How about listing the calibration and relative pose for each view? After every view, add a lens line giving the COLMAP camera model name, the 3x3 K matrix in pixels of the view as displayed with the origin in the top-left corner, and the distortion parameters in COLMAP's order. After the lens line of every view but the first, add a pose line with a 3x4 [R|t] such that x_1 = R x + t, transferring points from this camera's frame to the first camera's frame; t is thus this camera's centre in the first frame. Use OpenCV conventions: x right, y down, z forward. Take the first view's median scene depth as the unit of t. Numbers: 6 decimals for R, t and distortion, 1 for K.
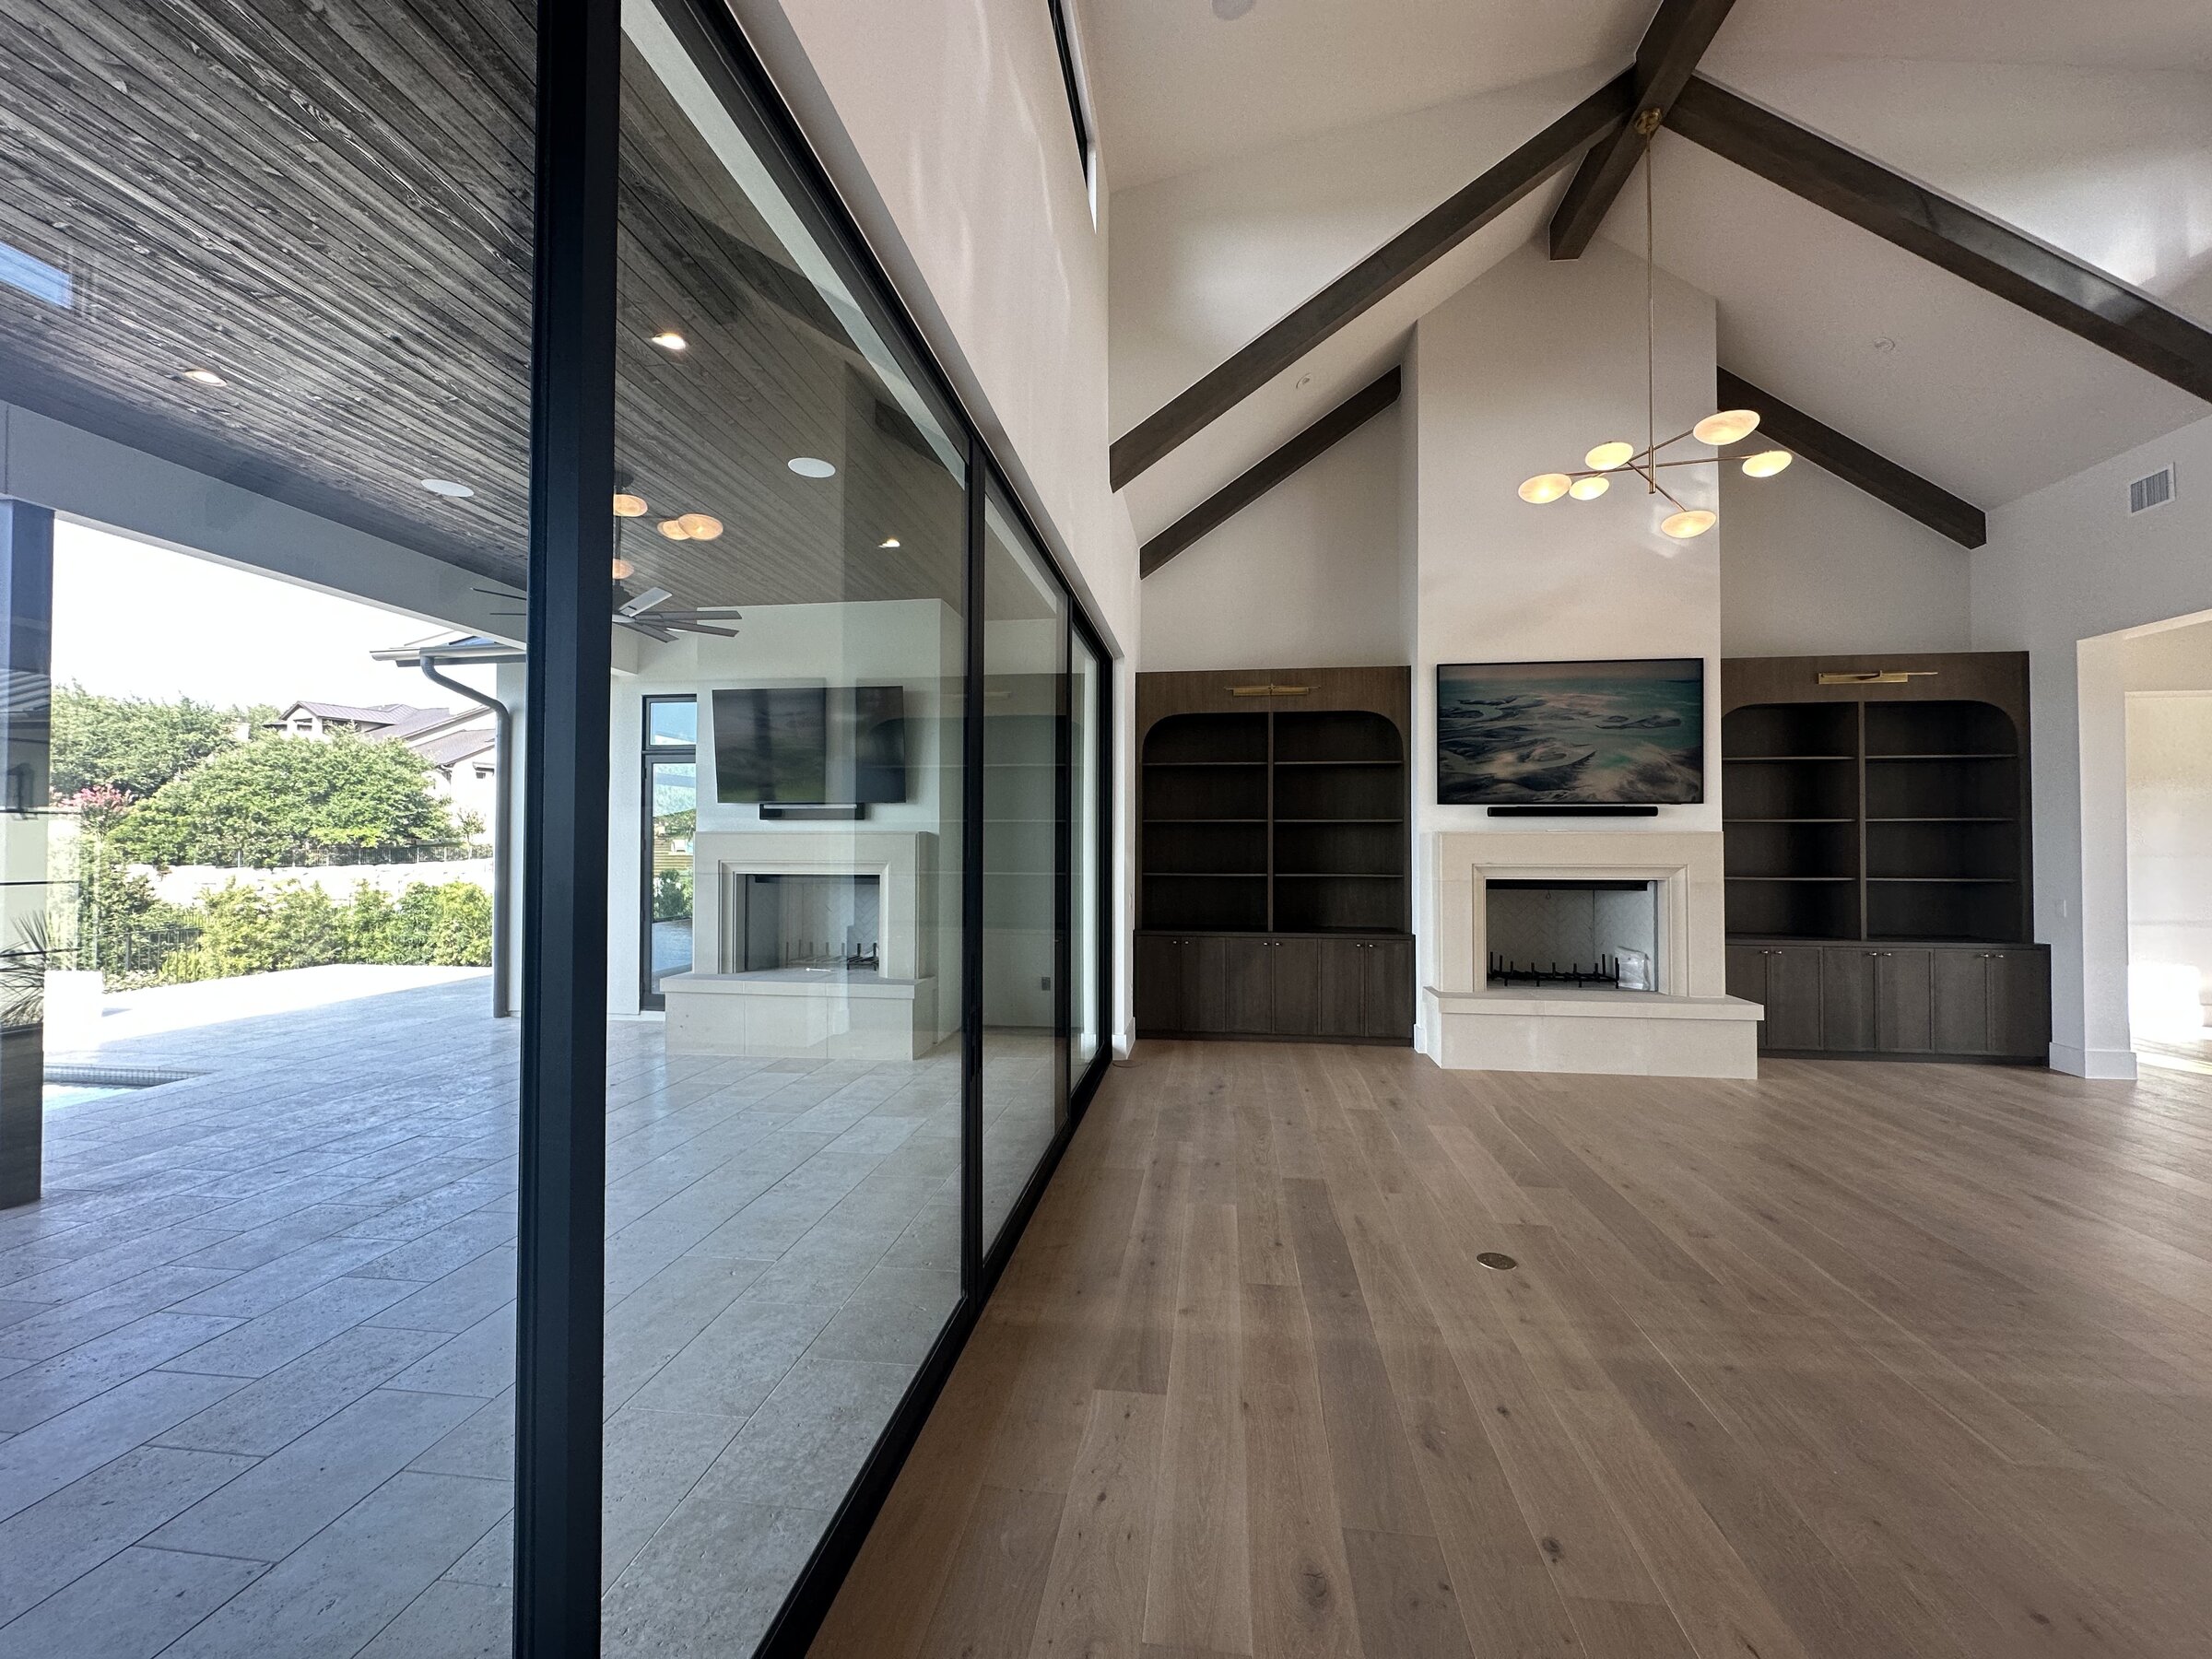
lens RADIAL K [[884.0, 0, 1106.0], [0, 884.0, 829.5], [0, 0, 1]] dist [-0.001217, 0.000070]
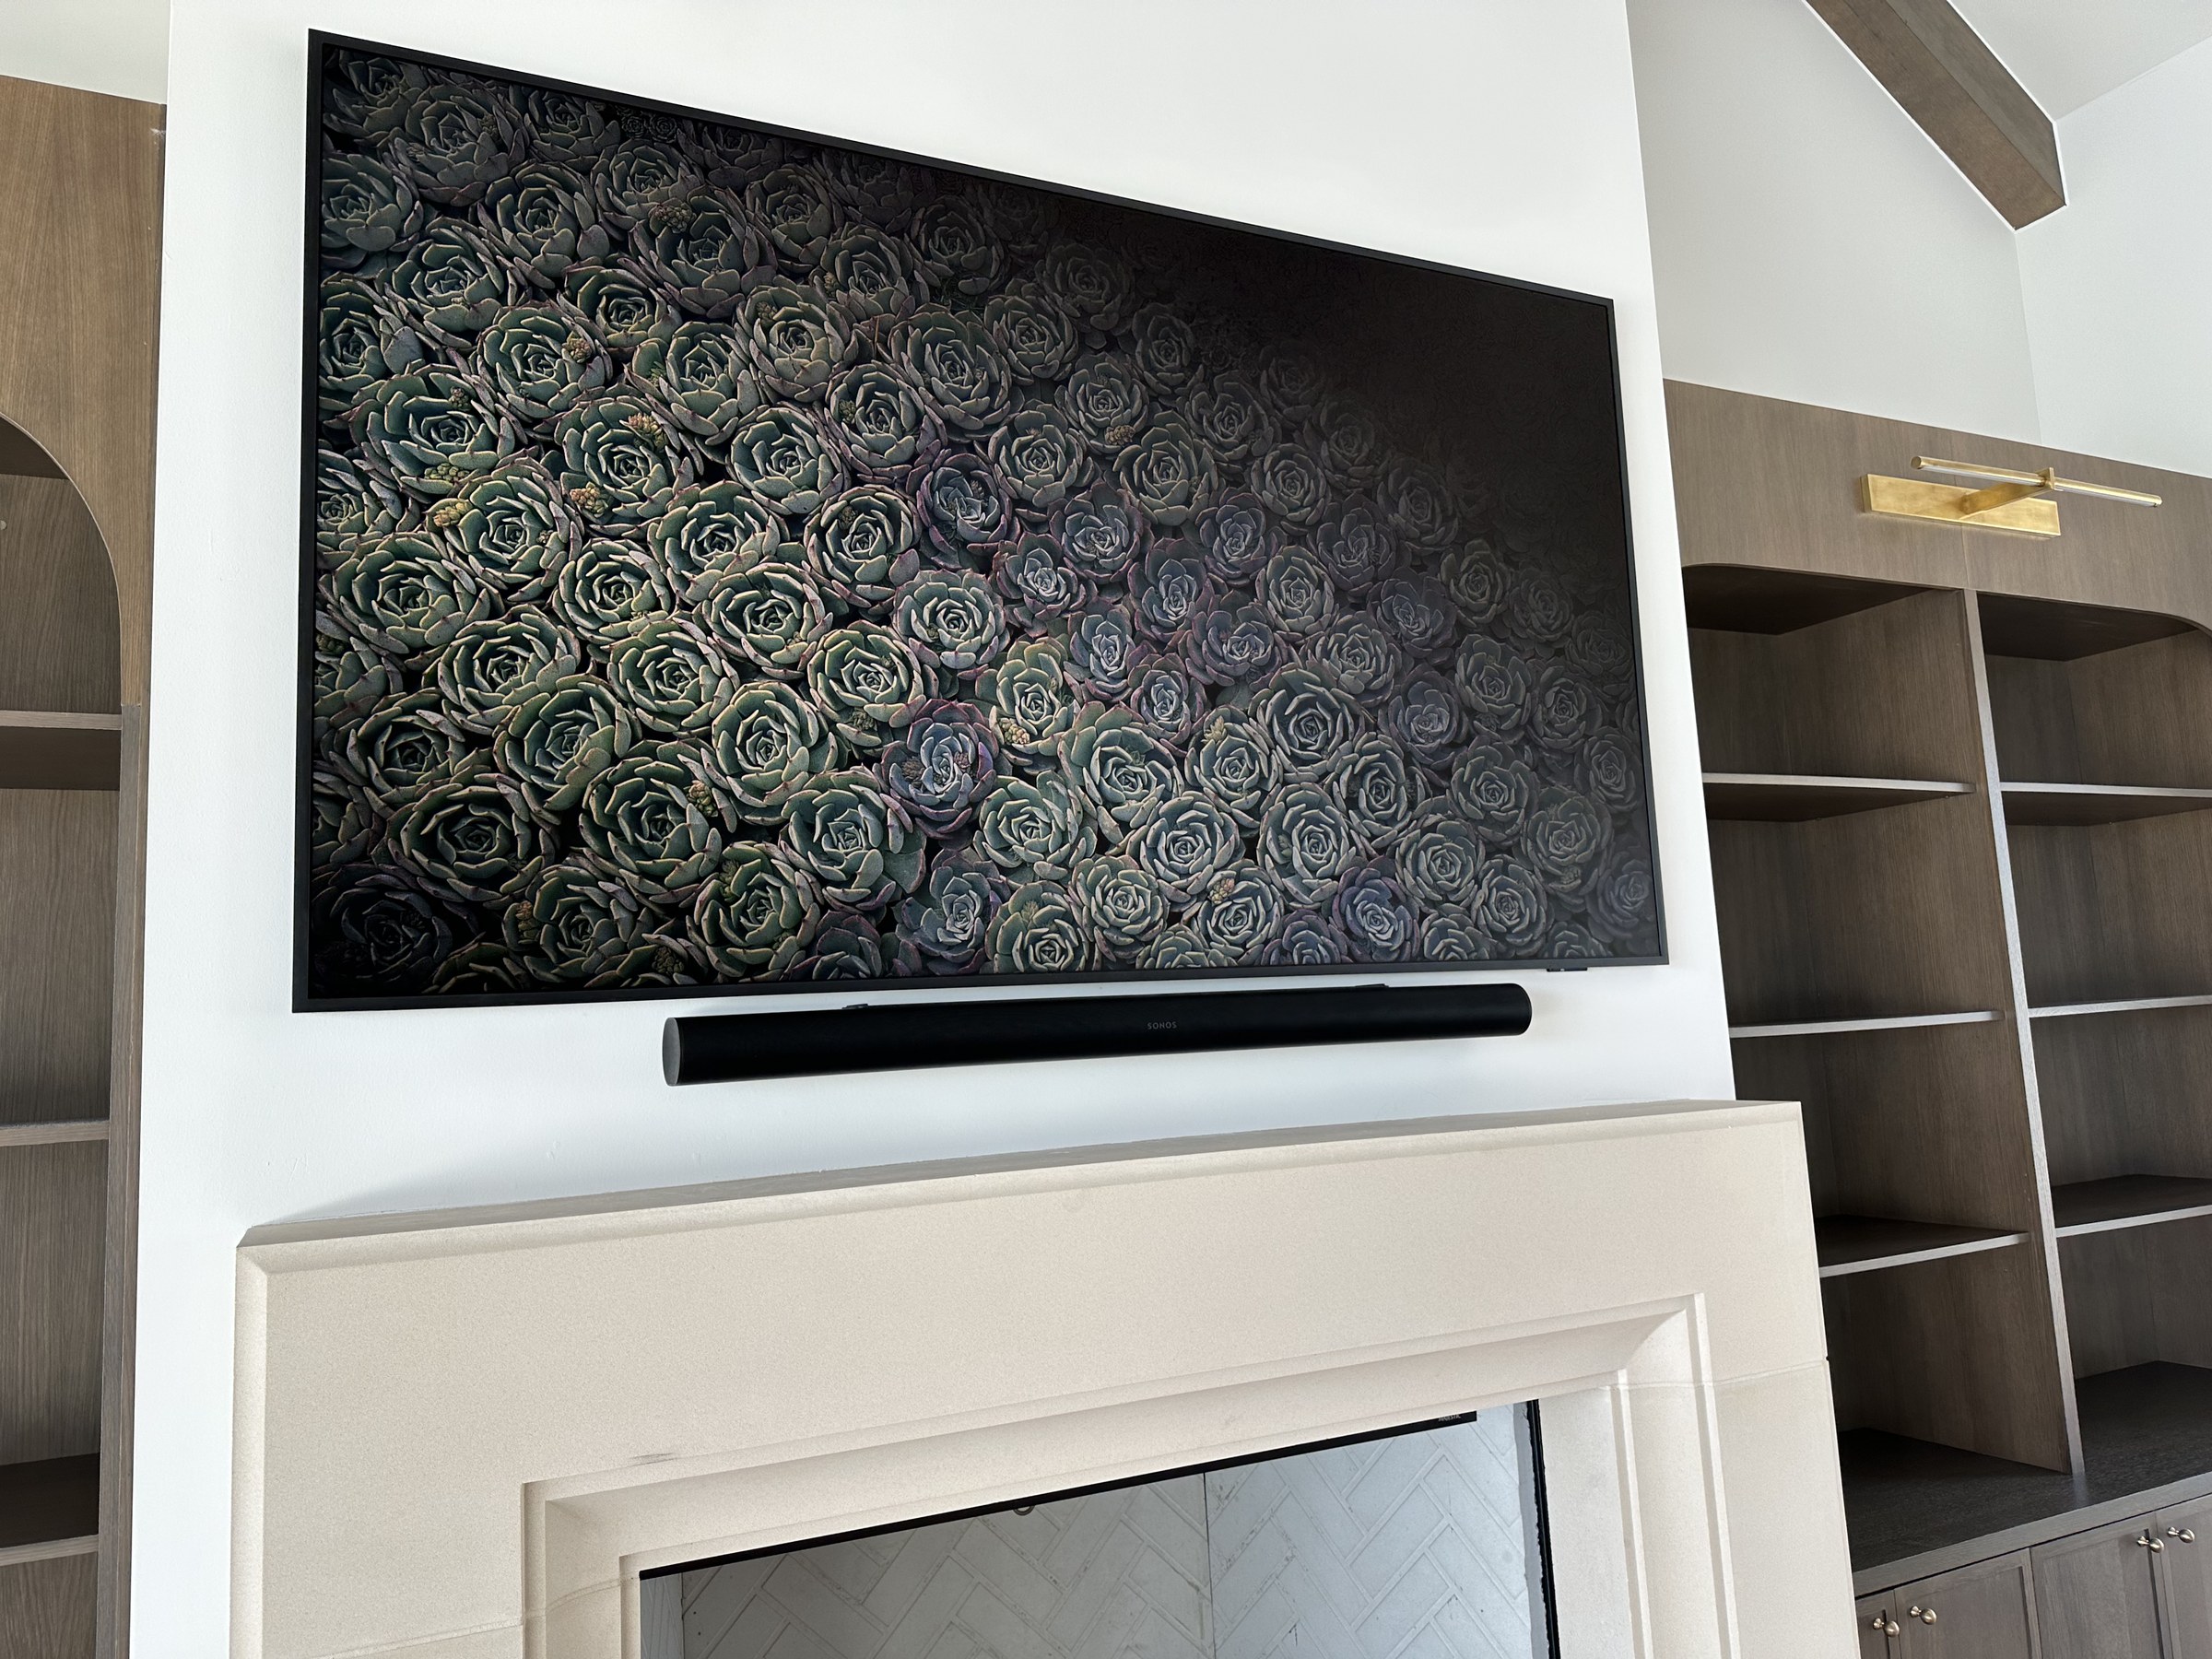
lens RADIAL K [[1581.8, 0, 1106.0], [0, 1581.8, 829.5], [0, 0, 1]] dist [-0.002184, -0.002317]
pose [[0.833020, 0.027388, 0.552564, 0.345543], [0.045261, 0.992052, -0.117405, -0.022343], [-0.551388, 0.122810, 0.825160, 0.734767]]
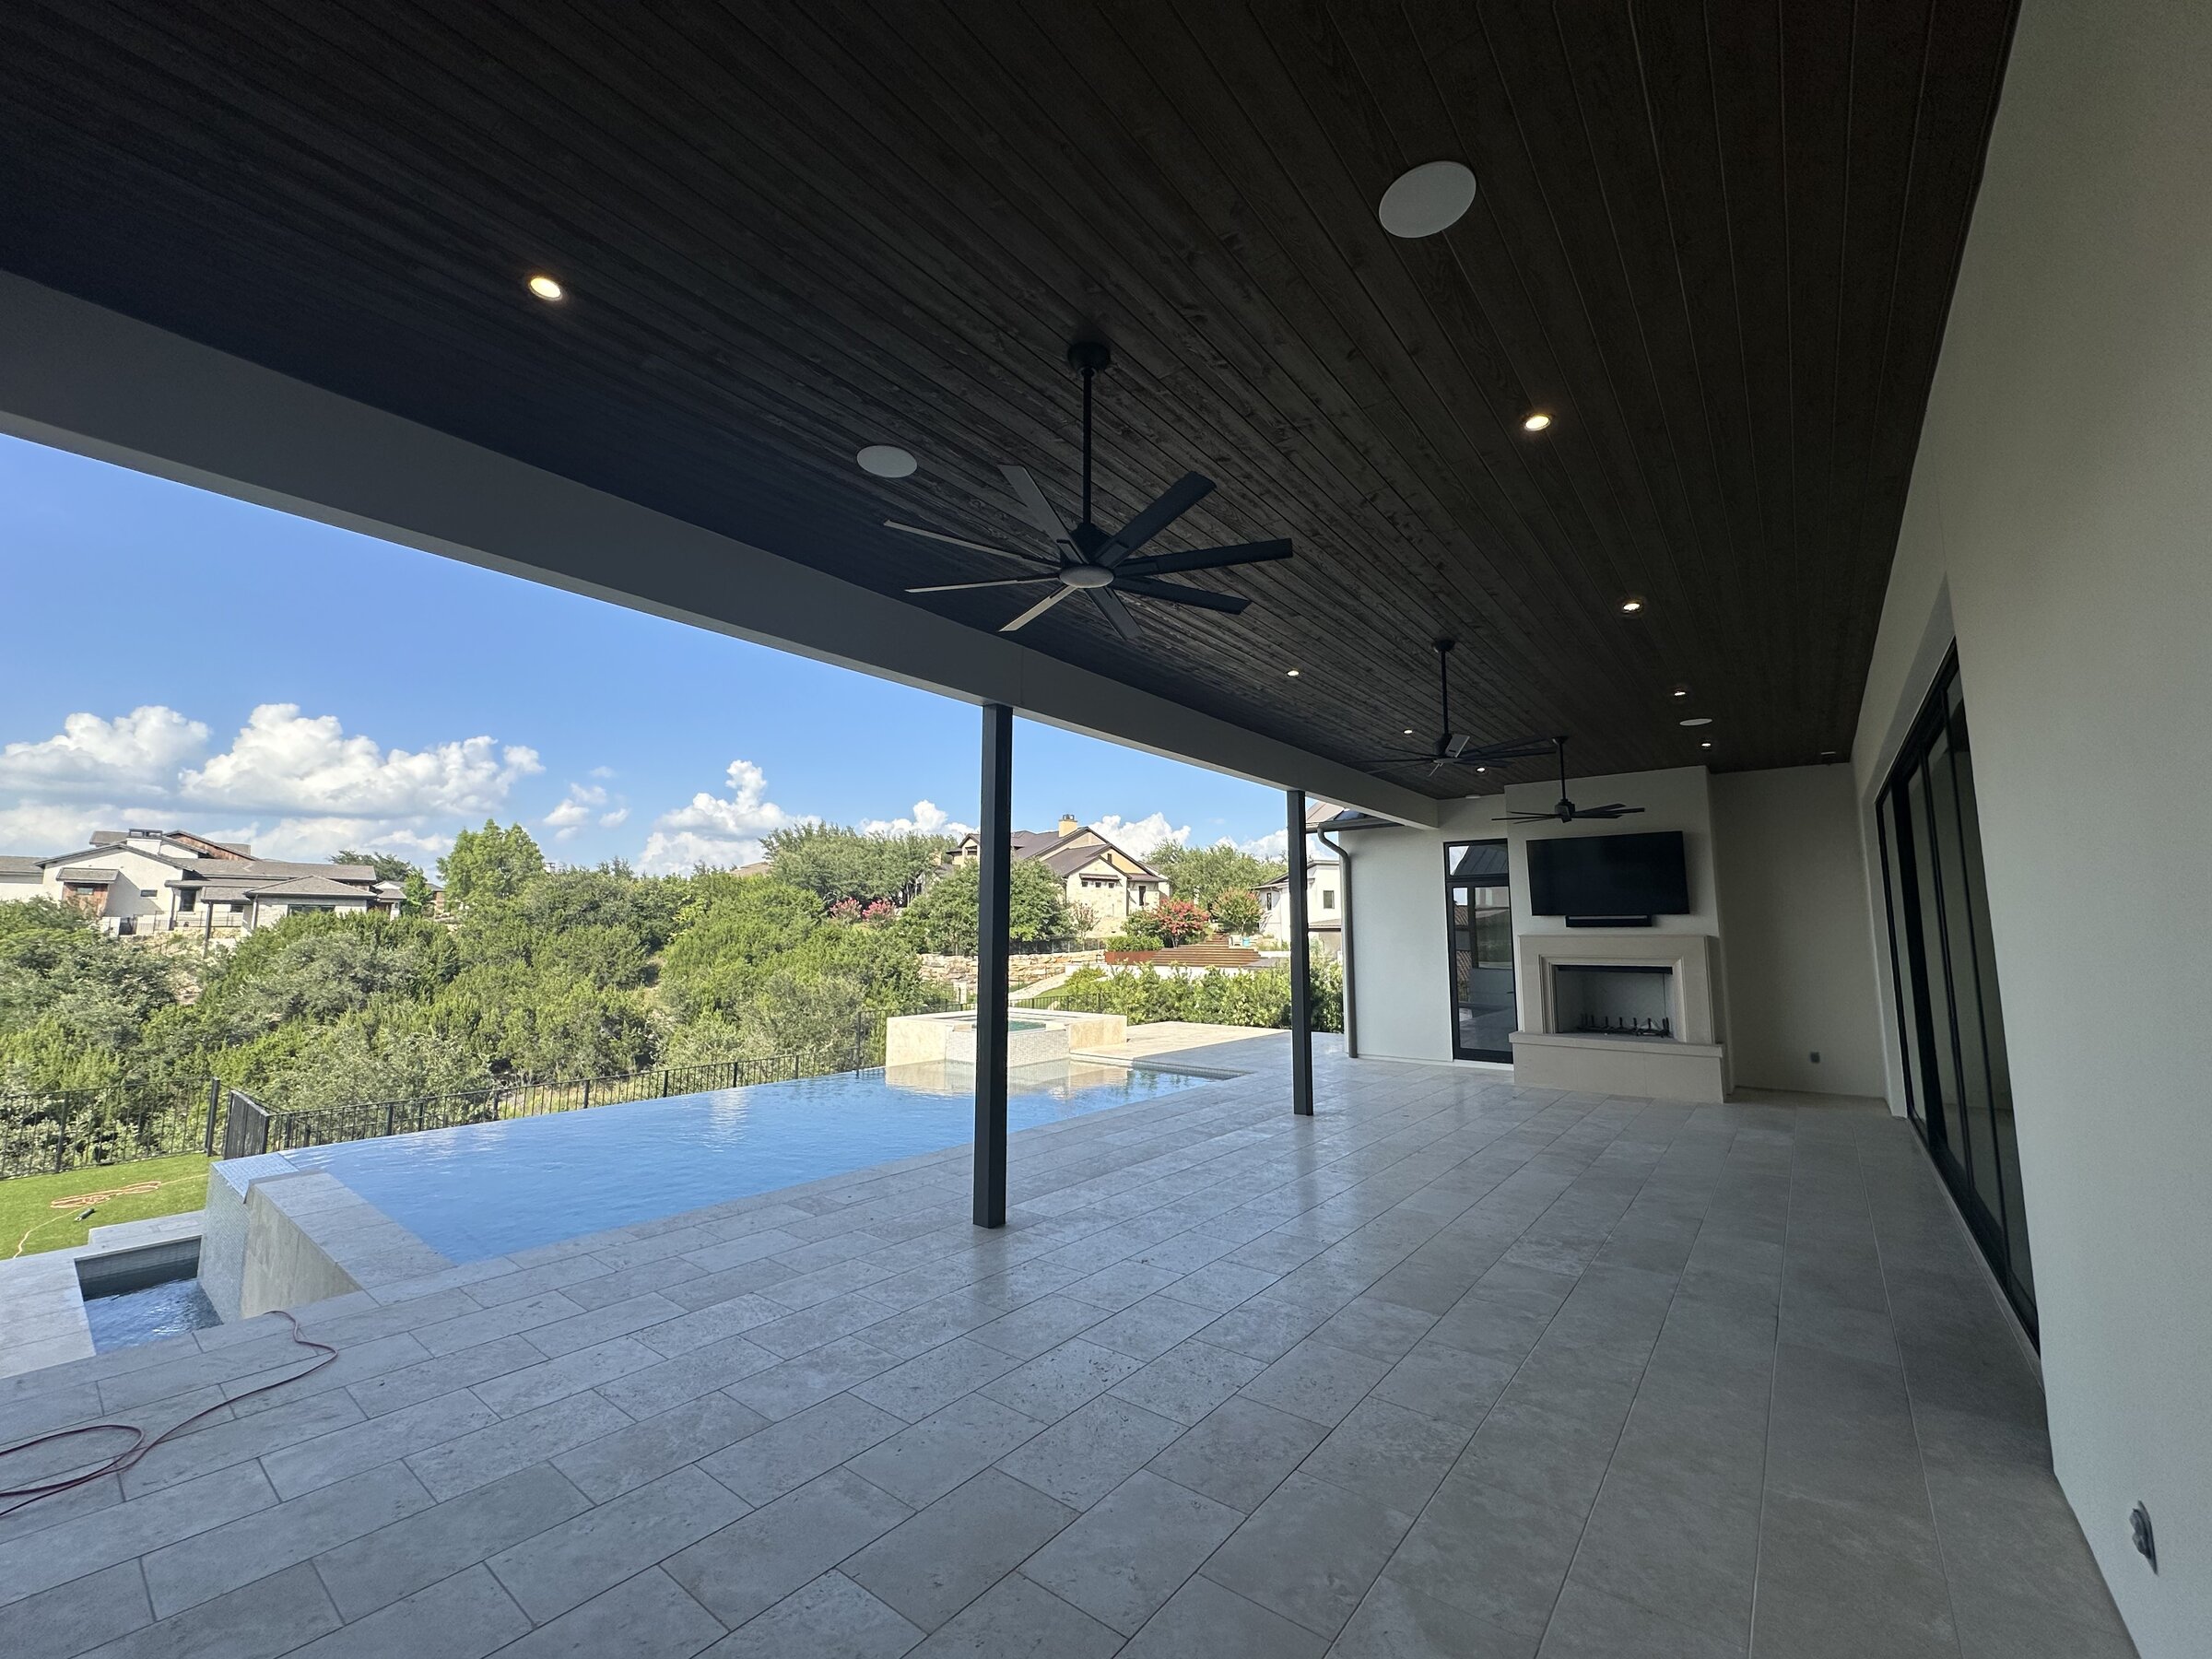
lens RADIAL K [[884.0, 0, 1106.0], [0, 884.0, 829.5], [0, 0, 1]] dist [-0.001217, 0.000070]
pose [[0.859534, -0.062706, -0.507217, -0.050946], [0.009245, 0.994190, -0.107242, -0.004010], [0.510995, 0.087489, 0.855120, -0.113270]]
